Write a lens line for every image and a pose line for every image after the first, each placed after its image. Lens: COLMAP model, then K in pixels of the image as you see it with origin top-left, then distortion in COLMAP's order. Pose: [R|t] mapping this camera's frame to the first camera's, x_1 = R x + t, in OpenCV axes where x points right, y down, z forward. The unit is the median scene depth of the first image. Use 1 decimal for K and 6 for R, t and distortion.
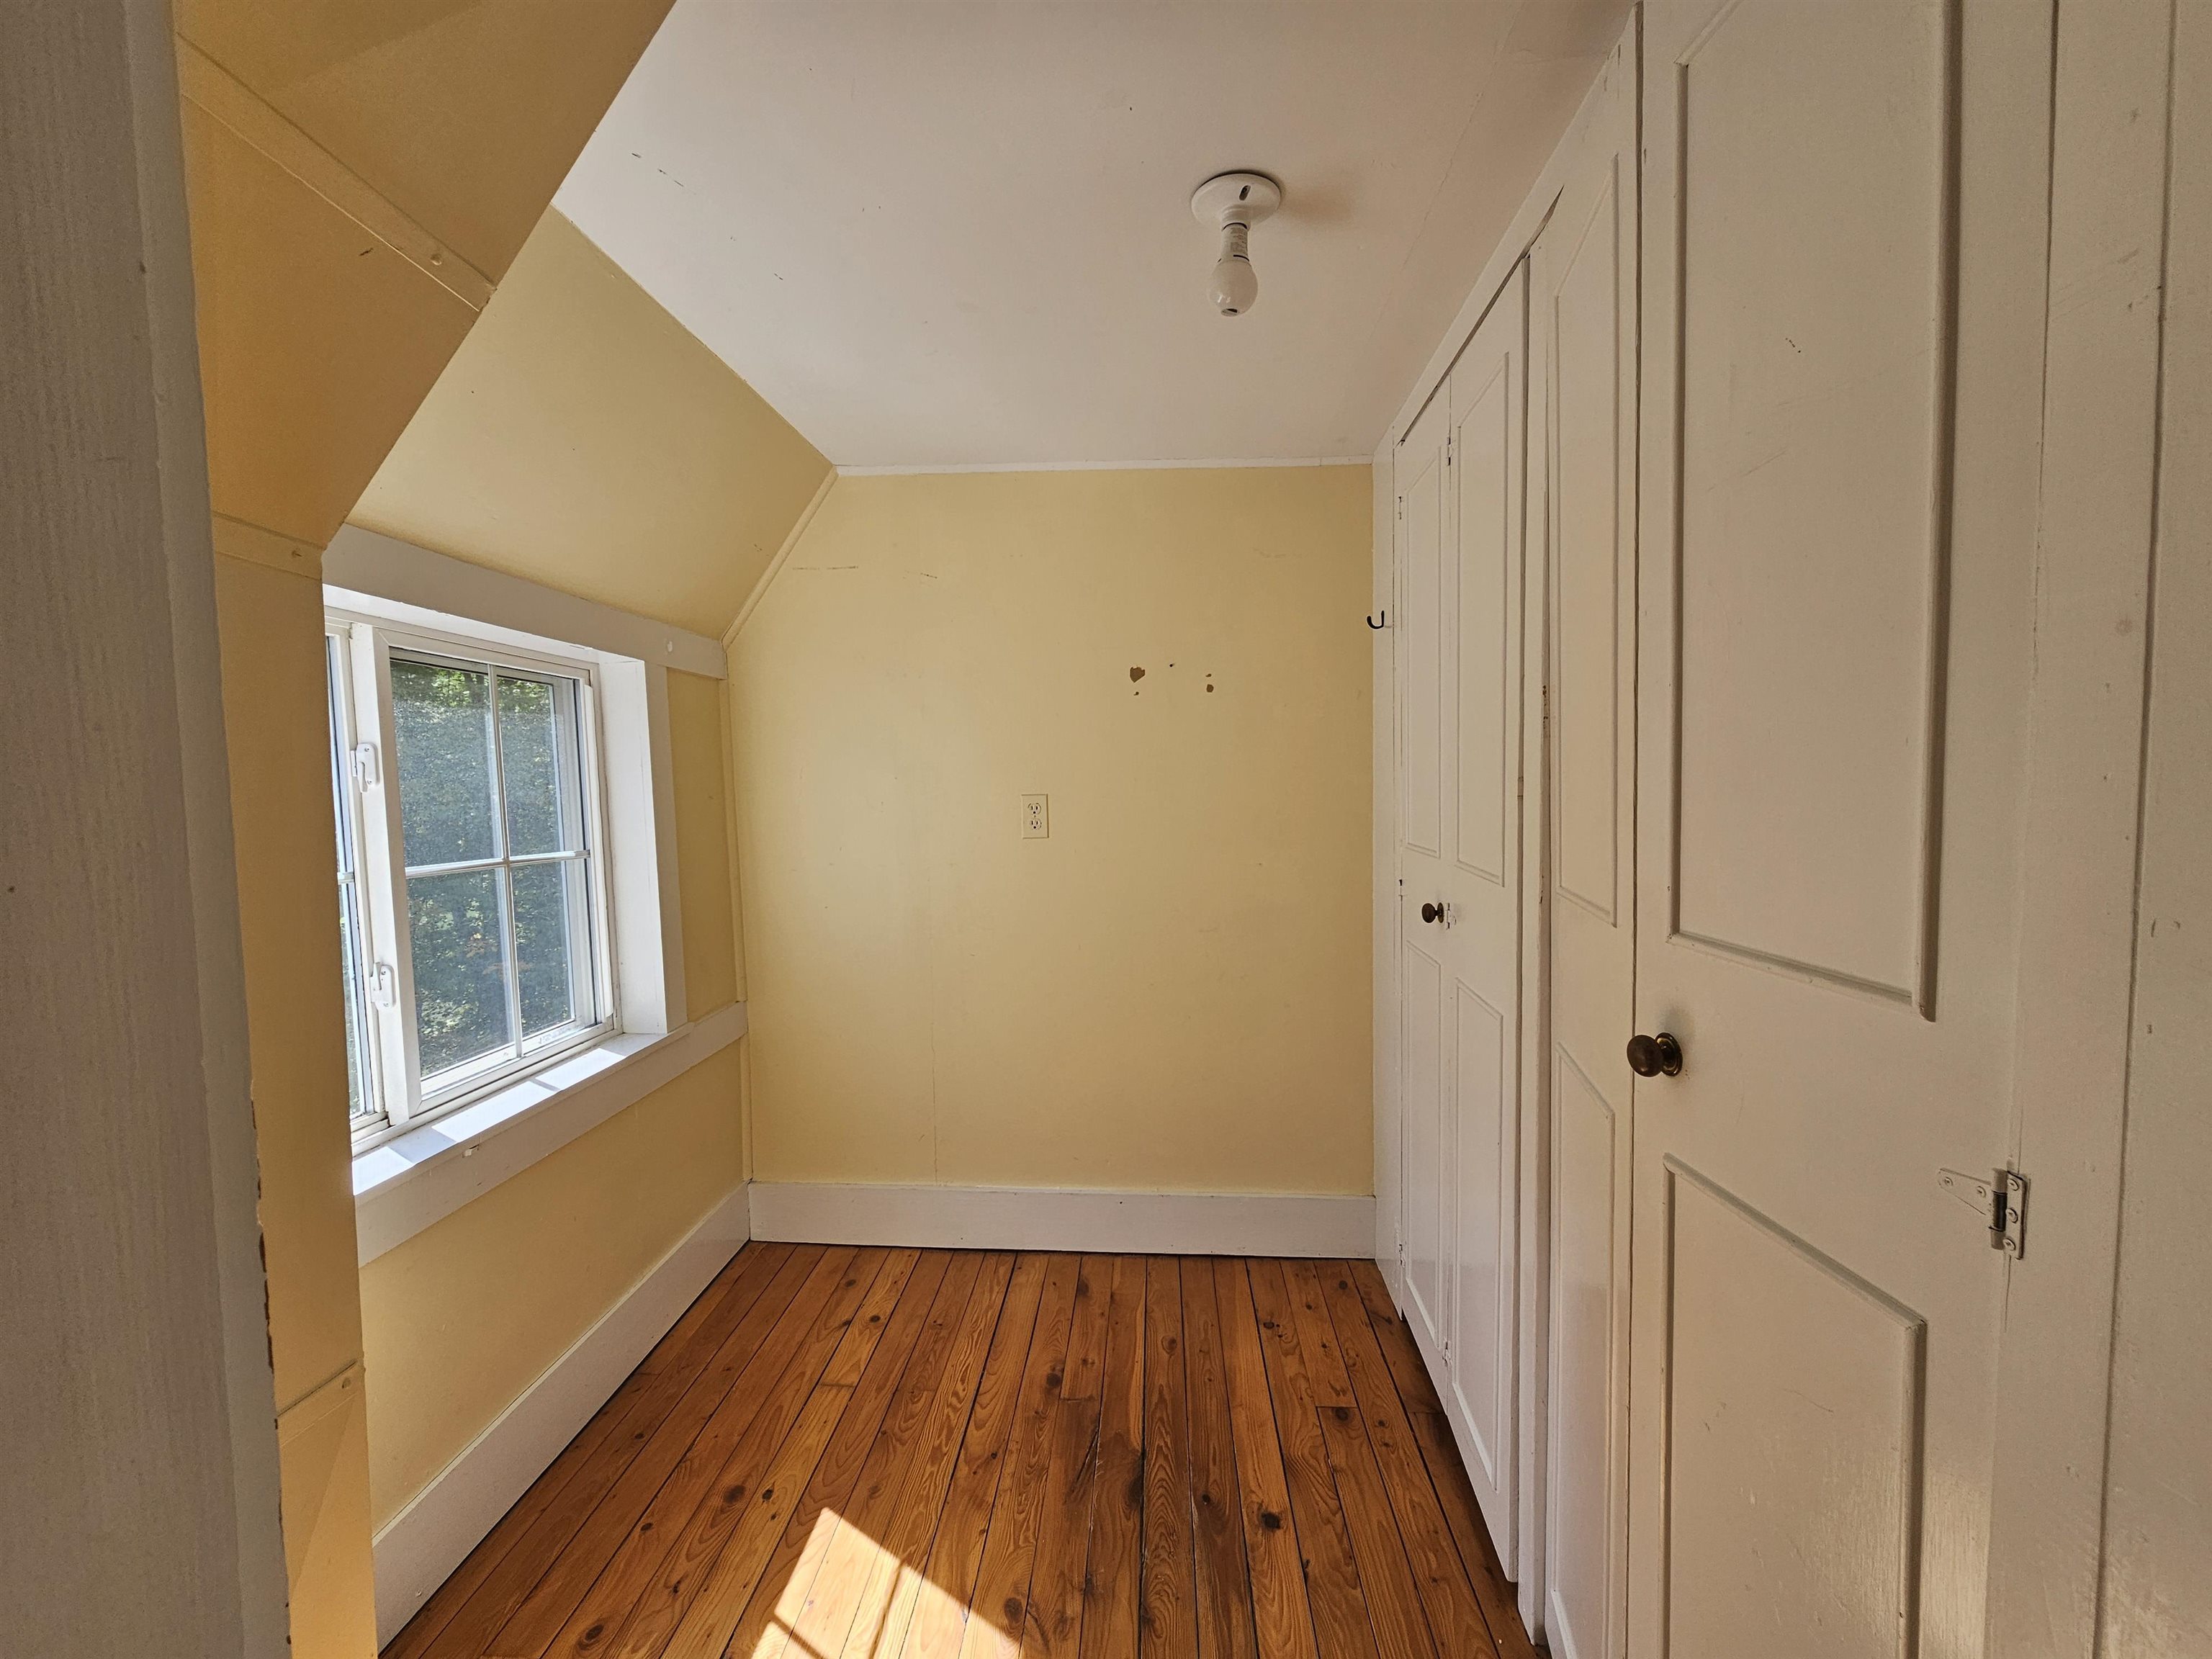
lens RADIAL K [[895.0, 0, 1105.1], [0, 895.0, 831.9], [0, 0, 1]] dist [-0.005791, 0.001507]
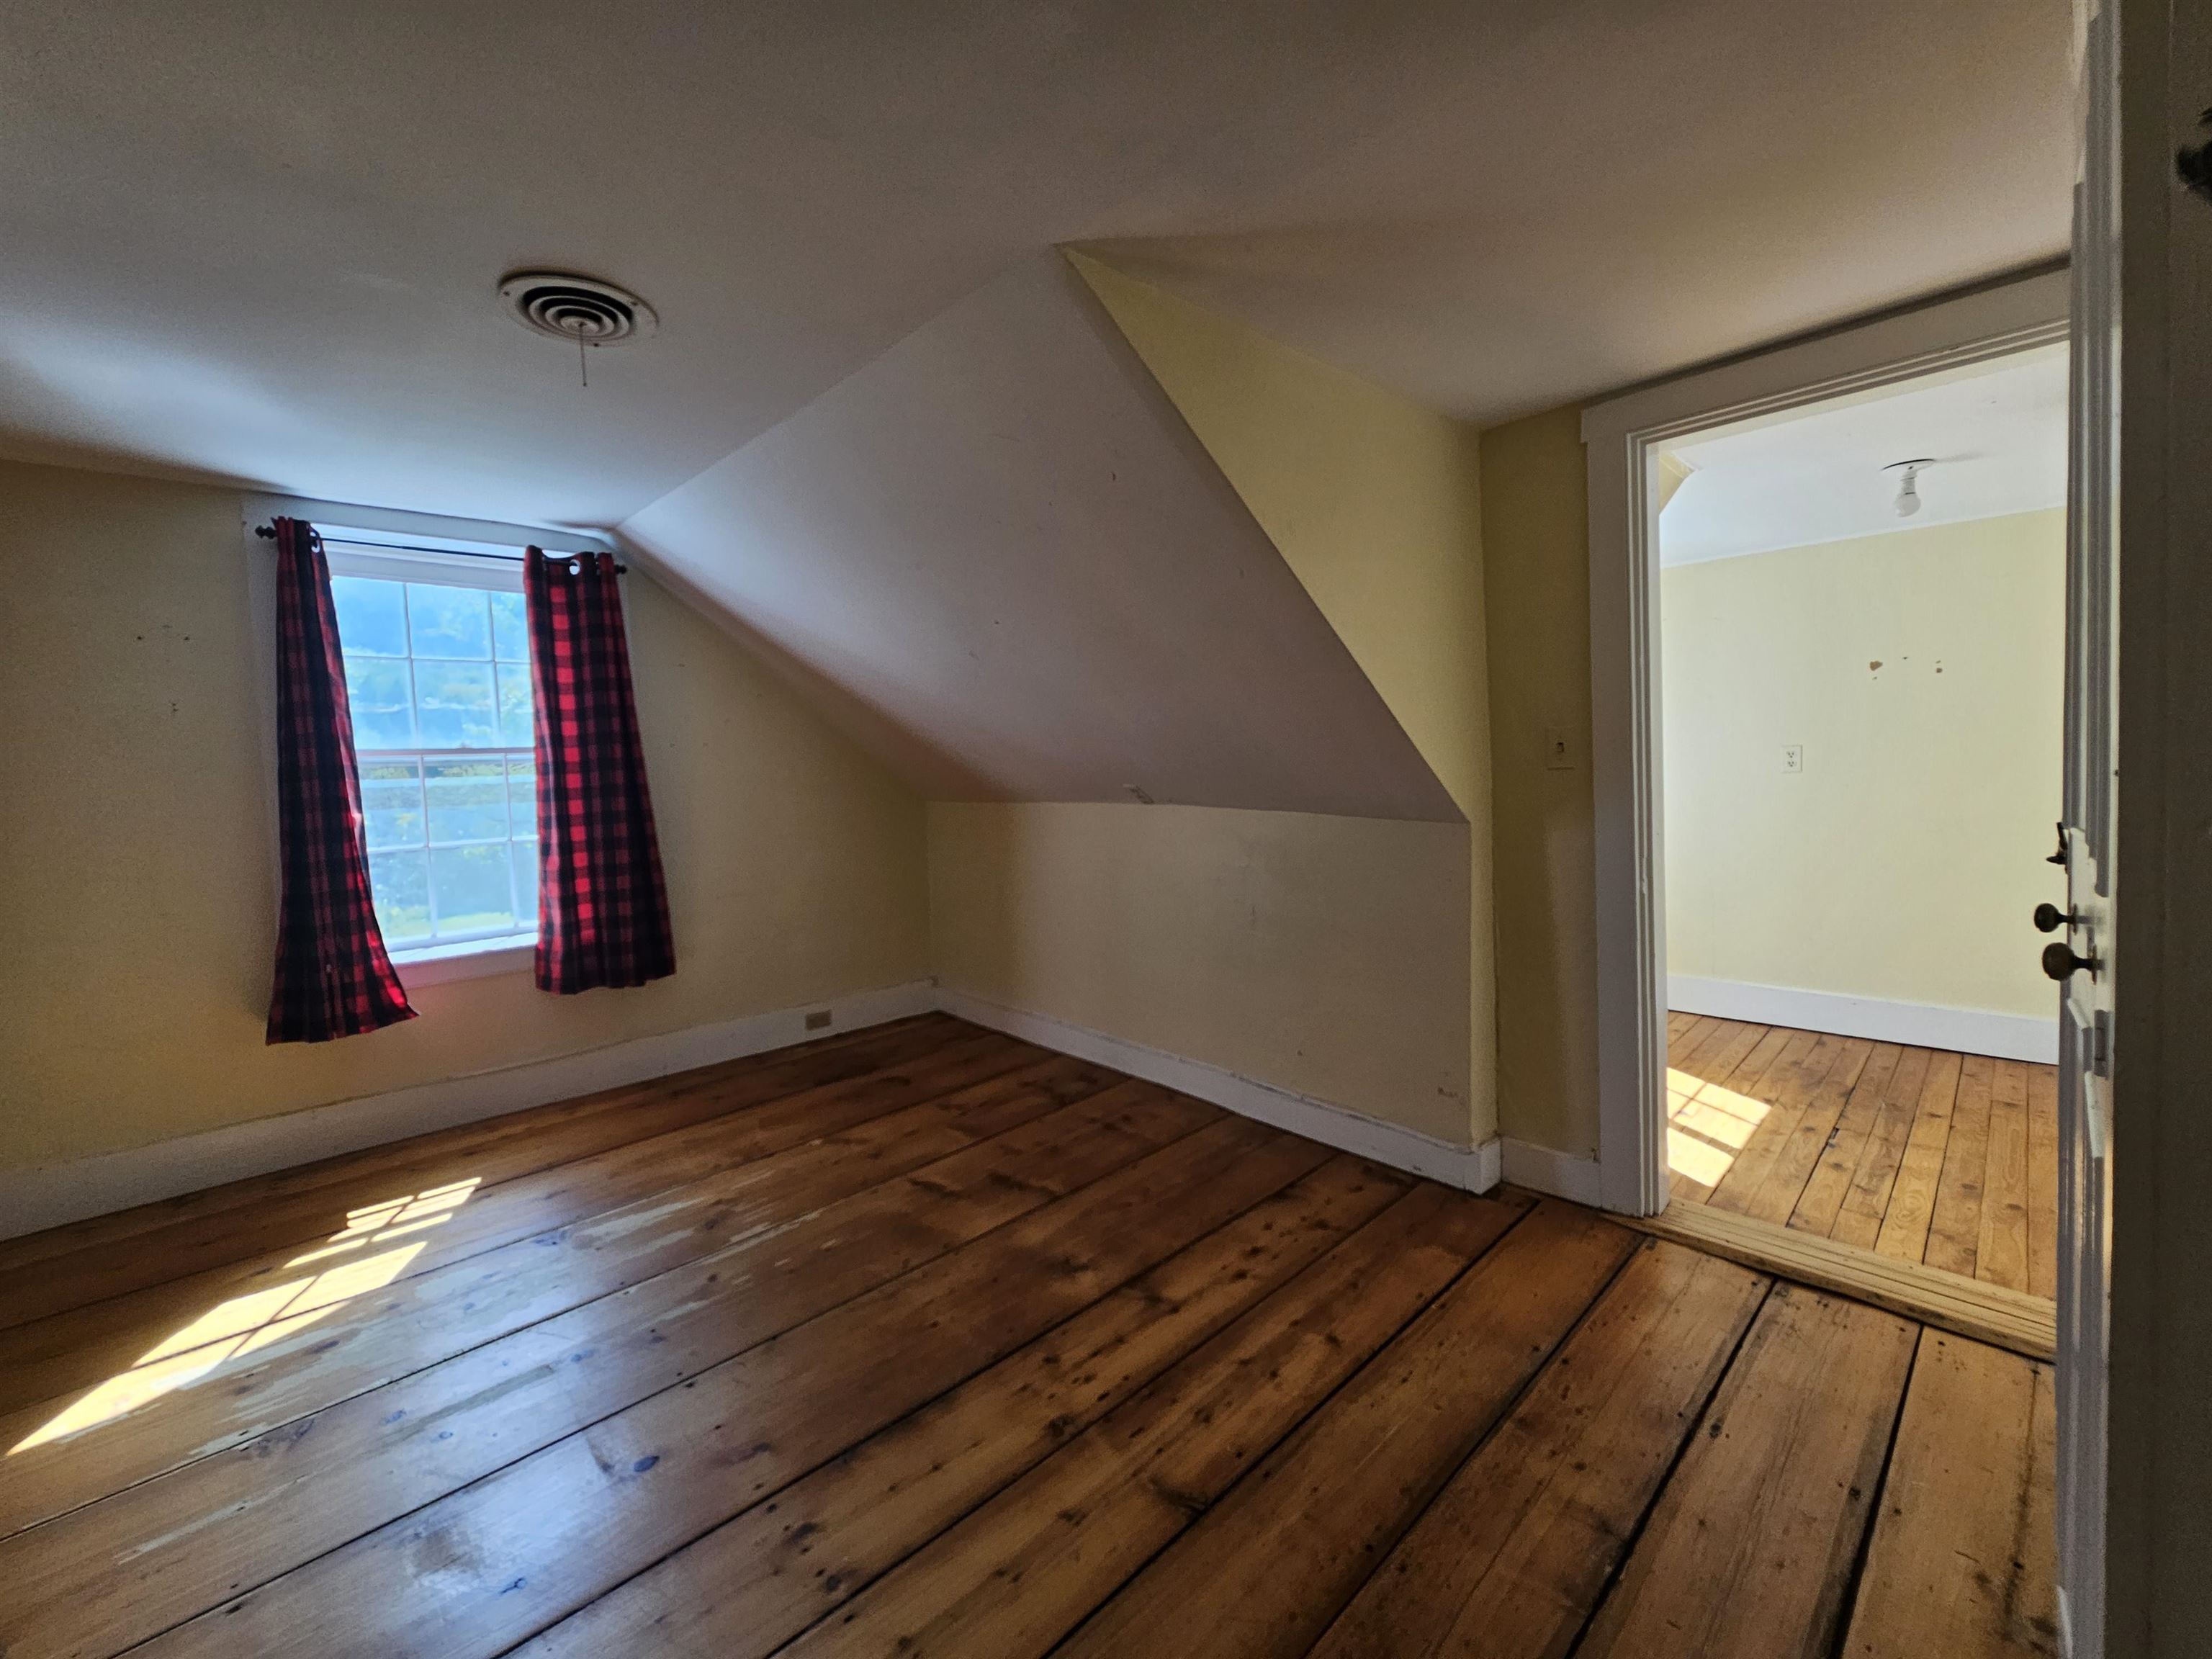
lens RADIAL K [[895.0, 0, 1098.1], [0, 895.0, 827.8], [0, 0, 1]] dist [-0.005791, 0.001507]
pose [[0.734091, 0.018123, -0.678809, 0.124359], [-0.003874, 0.999739, 0.022502, 0.093779], [0.679040, -0.013889, 0.733970, -1.307351]]
